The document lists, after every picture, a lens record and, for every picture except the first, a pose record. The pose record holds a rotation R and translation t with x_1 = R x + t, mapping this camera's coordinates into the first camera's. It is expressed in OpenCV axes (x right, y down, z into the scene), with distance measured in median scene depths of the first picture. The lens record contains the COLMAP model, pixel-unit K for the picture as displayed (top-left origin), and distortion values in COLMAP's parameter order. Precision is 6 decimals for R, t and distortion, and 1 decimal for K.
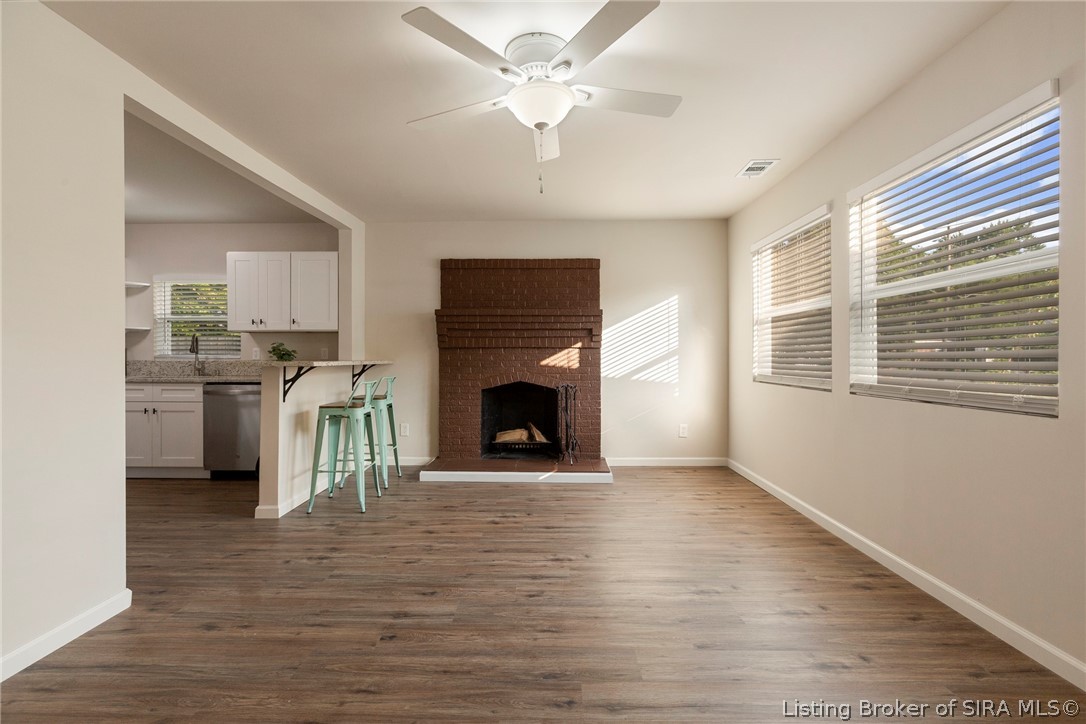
lens RADIAL K [[490.3, 0, 536.9], [0, 490.3, 356.5], [0, 0, 1]] dist [0.002339, -0.000270]
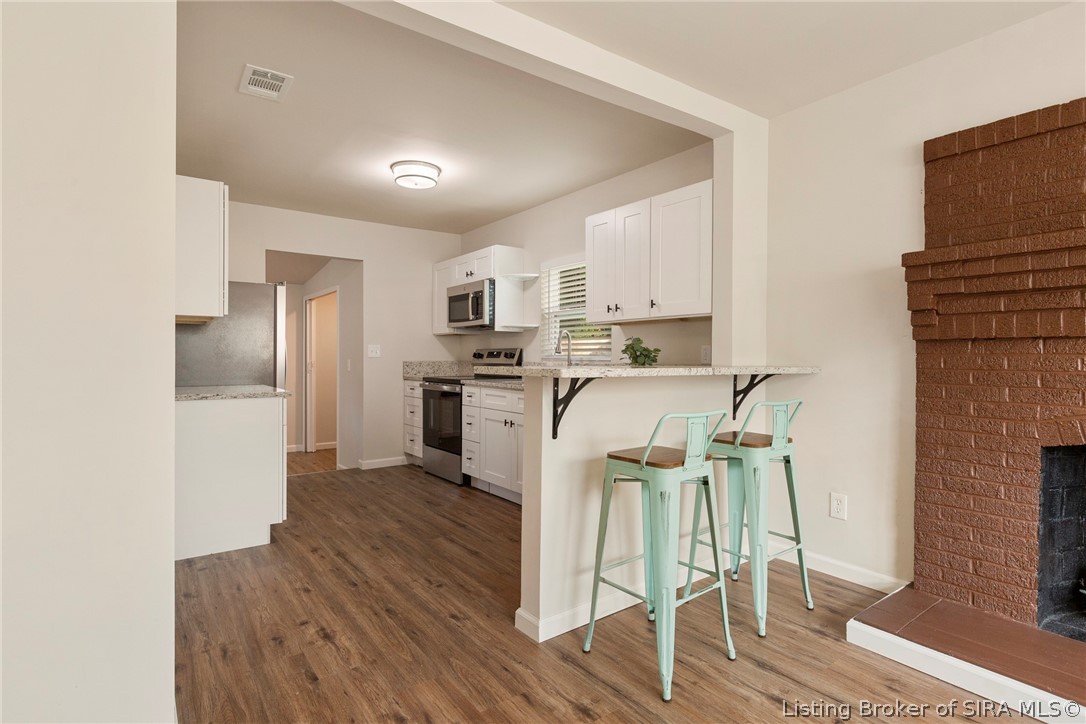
lens RADIAL K [[543.8, 0, 551.7], [0, 543.8, 360.4], [0, 0, 1]] dist [0.001308, -0.001321]
pose [[0.616139, 0.008461, -0.787592, -0.020238], [-0.002997, 0.999960, 0.008398, -0.004003], [0.787632, -0.002813, 0.616139, 0.605566]]
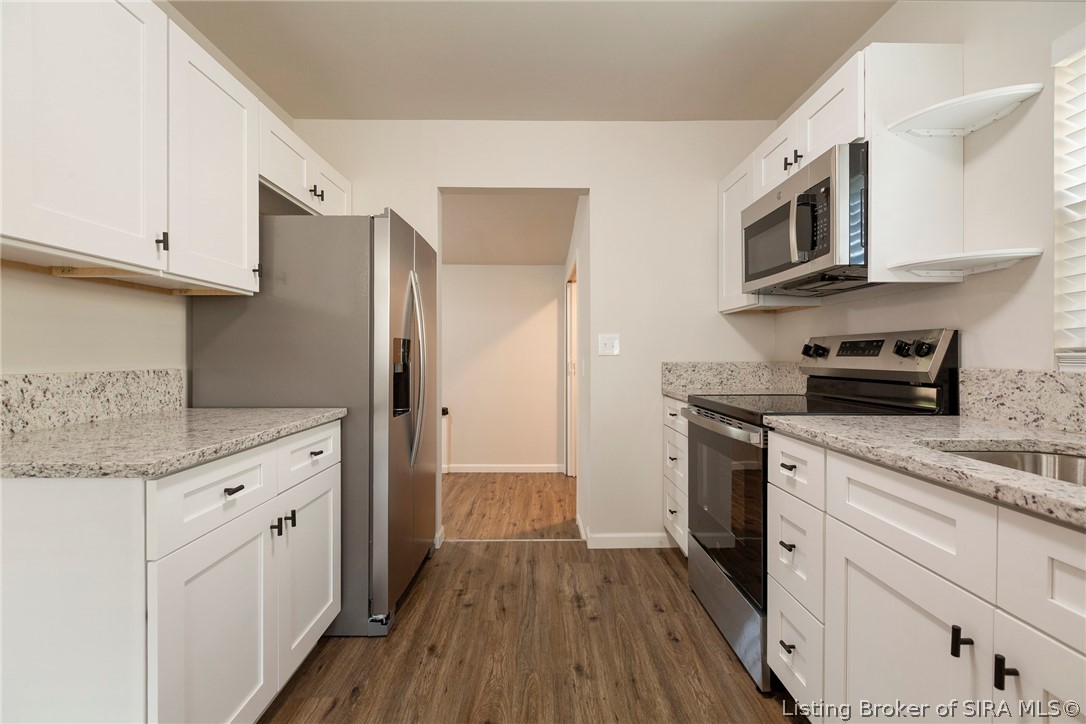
lens RADIAL K [[490.3, 0, 540.3], [0, 490.3, 356.3], [0, 0, 1]] dist [0.002339, -0.000270]
pose [[0.025081, 0.005206, -0.999672, -0.755457], [0.000411, 0.999986, 0.005218, -0.000668], [0.999685, -0.000542, 0.025079, 1.030706]]
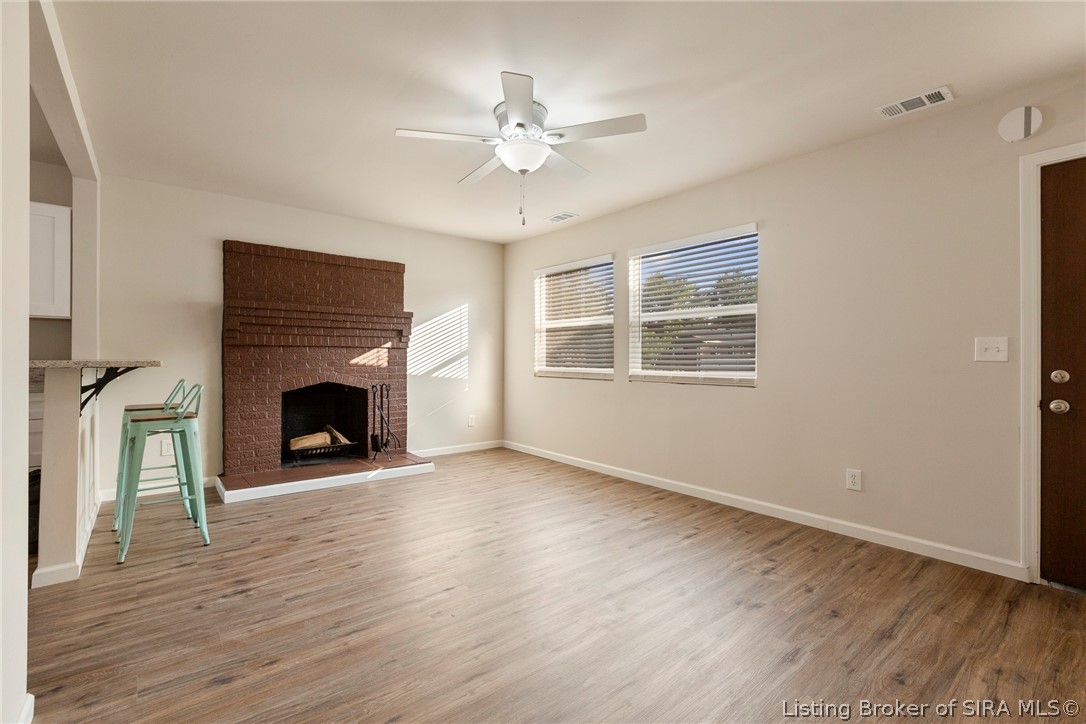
lens RADIAL K [[490.3, 0, 541.1], [0, 490.3, 353.6], [0, 0, 1]] dist [0.002339, -0.000270]
pose [[0.759353, 0.009058, 0.650616, -0.467706], [-0.005016, 0.999955, -0.008067, 0.001933], [-0.650659, 0.002862, 0.759364, 0.012259]]
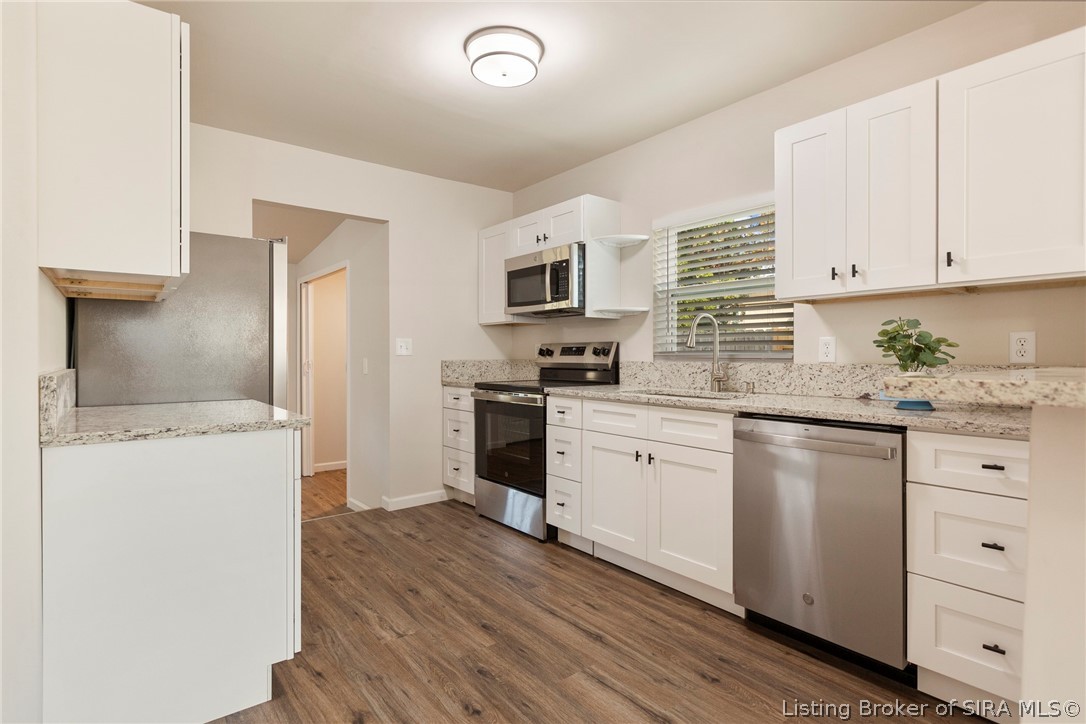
lens RADIAL K [[543.8, 0, 552.7], [0, 543.8, 358.0], [0, 0, 1]] dist [0.001308, -0.001321]
pose [[0.641618, 0.005820, -0.767002, -0.494636], [0.000502, 0.999968, 0.008008, -0.001525], [0.767024, -0.005523, 0.641594, 0.676588]]
